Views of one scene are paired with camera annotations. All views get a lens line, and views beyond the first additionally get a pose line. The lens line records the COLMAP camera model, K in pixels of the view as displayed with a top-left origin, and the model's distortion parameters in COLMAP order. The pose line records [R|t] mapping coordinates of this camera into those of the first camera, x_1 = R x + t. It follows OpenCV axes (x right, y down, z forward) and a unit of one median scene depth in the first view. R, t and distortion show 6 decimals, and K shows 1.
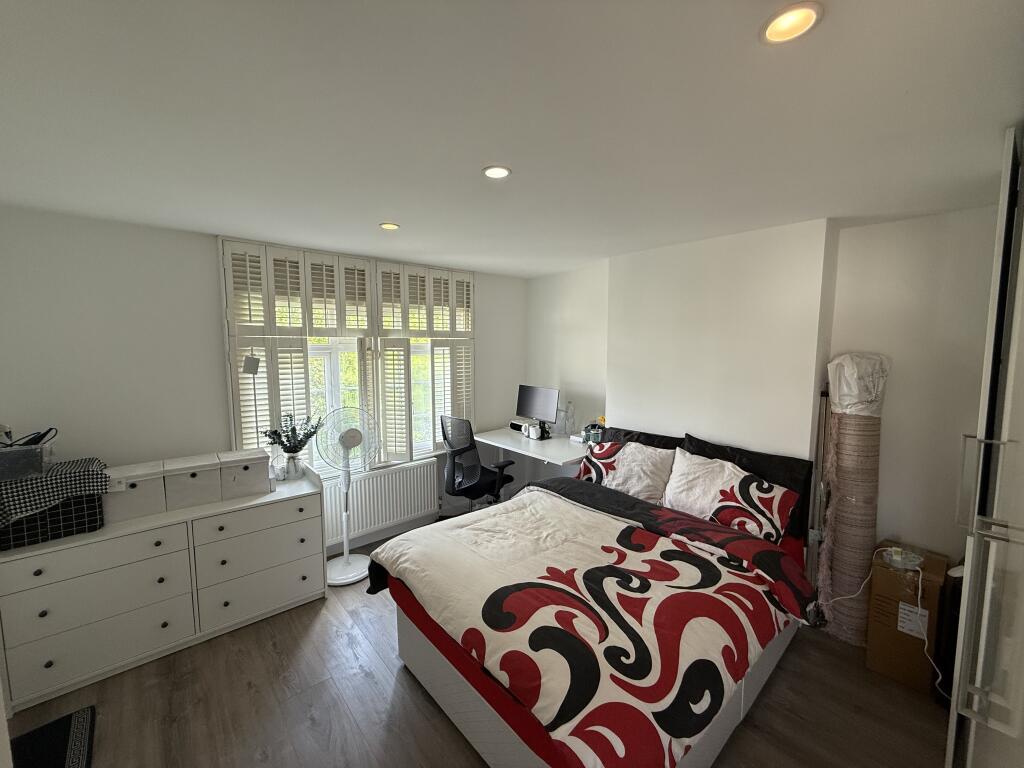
lens RADIAL K [[407.8, 0, 507.9], [0, 407.8, 380.9], [0, 0, 1]] dist [0.000172, -0.000005]
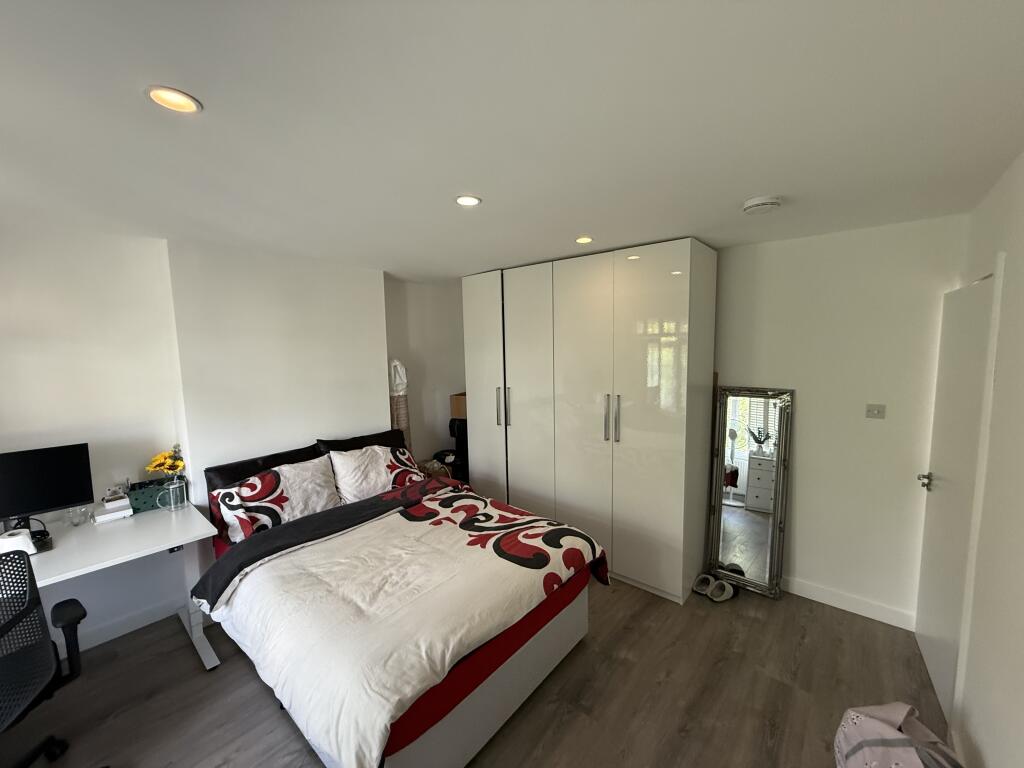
lens RADIAL K [[407.8, 0, 508.3], [0, 407.8, 384.9], [0, 0, 1]] dist [0.000172, -0.000005]
pose [[-0.140946, -0.097624, 0.985192, -0.839002], [0.104881, 0.988054, 0.112913, -0.100696], [-0.984446, 0.119243, -0.129023, 0.789316]]
